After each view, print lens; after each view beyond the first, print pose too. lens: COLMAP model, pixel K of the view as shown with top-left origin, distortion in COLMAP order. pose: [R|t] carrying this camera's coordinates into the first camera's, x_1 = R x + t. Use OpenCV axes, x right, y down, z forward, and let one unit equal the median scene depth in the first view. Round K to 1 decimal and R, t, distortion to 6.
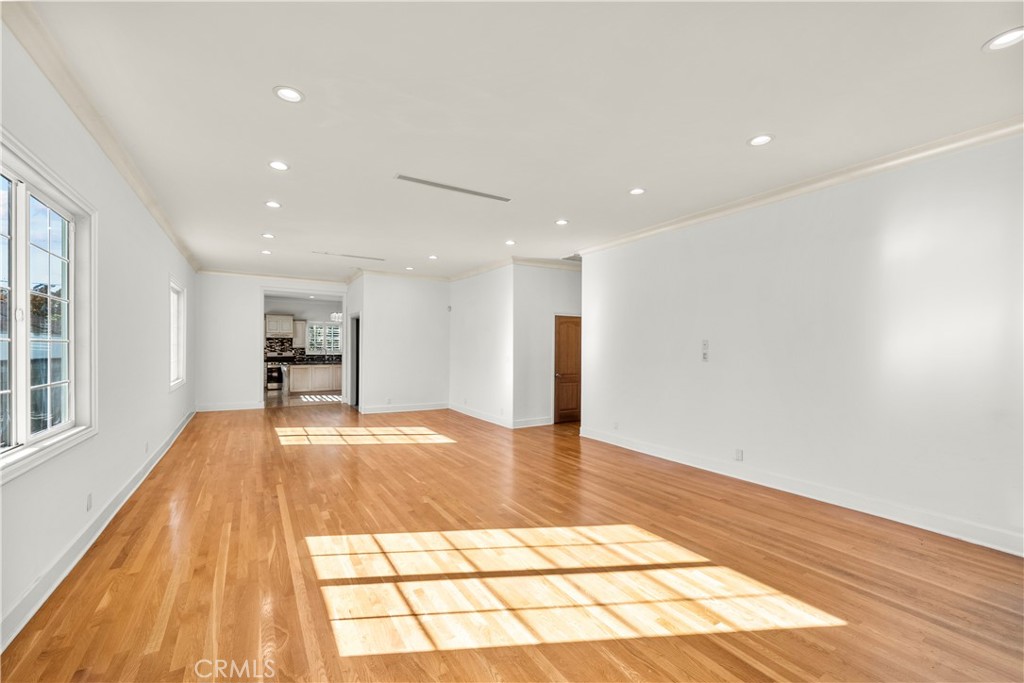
lens RADIAL K [[416.3, 0, 522.3], [0, 416.3, 348.2], [0, 0, 1]] dist [-0.002051, 0.000272]
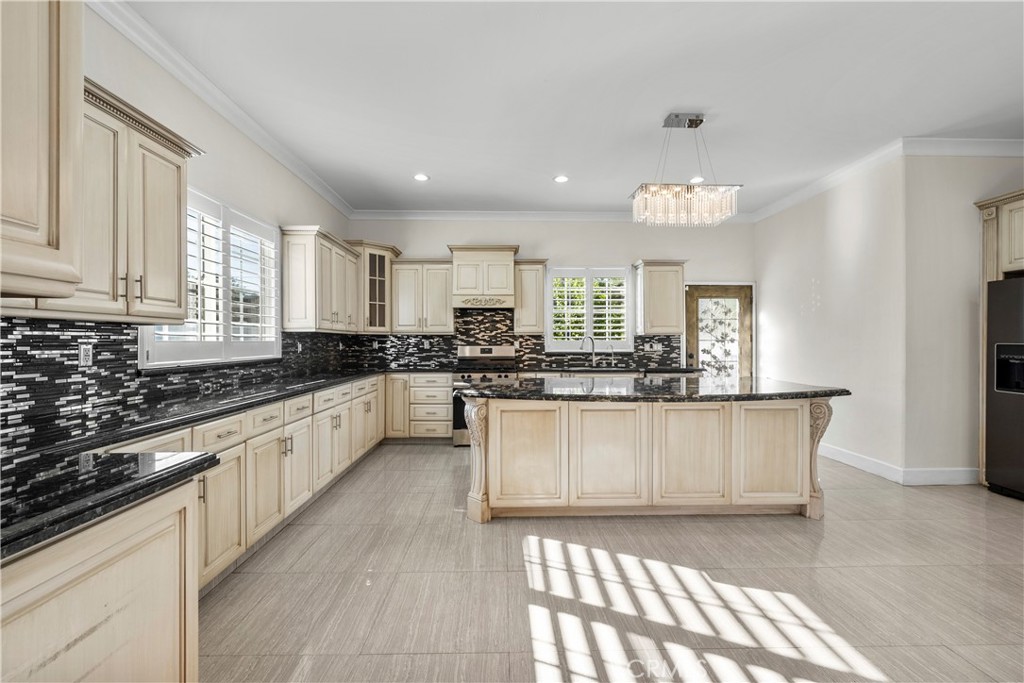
lens RADIAL K [[416.3, 0, 516.7], [0, 416.3, 341.8], [0, 0, 1]] dist [-0.002051, 0.000272]
pose [[0.855173, -0.016848, -0.518069, -0.350440], [0.013891, 0.999858, -0.009587, 0.009605], [0.518156, 0.001002, 0.855285, 0.670576]]
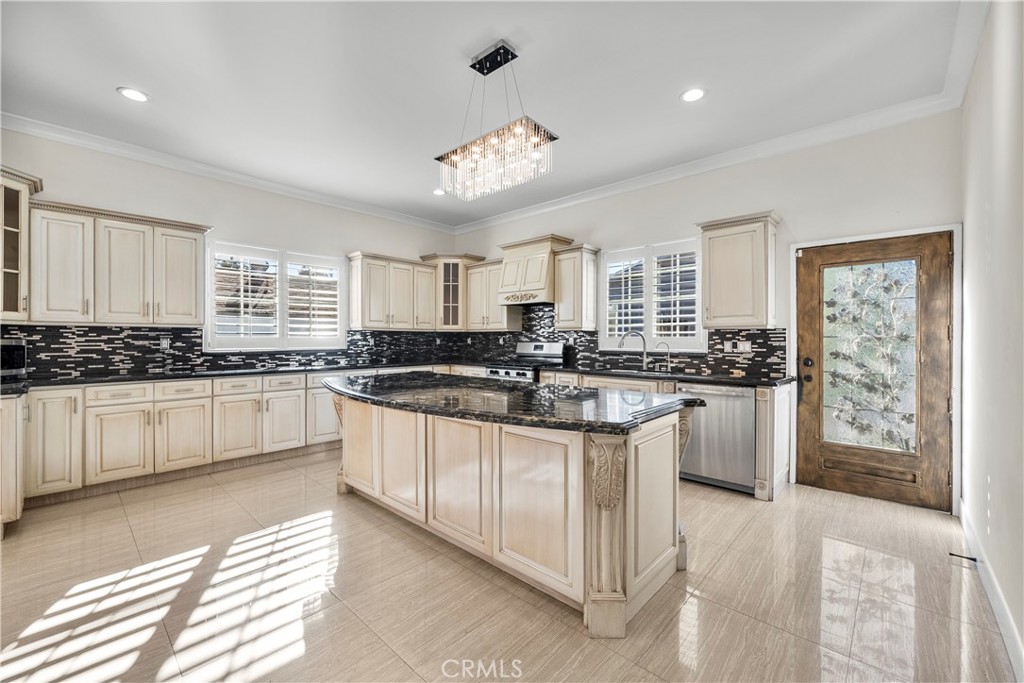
lens RADIAL K [[416.3, 0, 518.9], [0, 416.3, 341.1], [0, 0, 1]] dist [-0.002051, 0.000272]
pose [[0.256871, -0.008699, -0.966406, -0.215573], [-0.000084, 0.999959, -0.009023, 0.011428], [0.966446, 0.002399, 0.256860, 0.873683]]
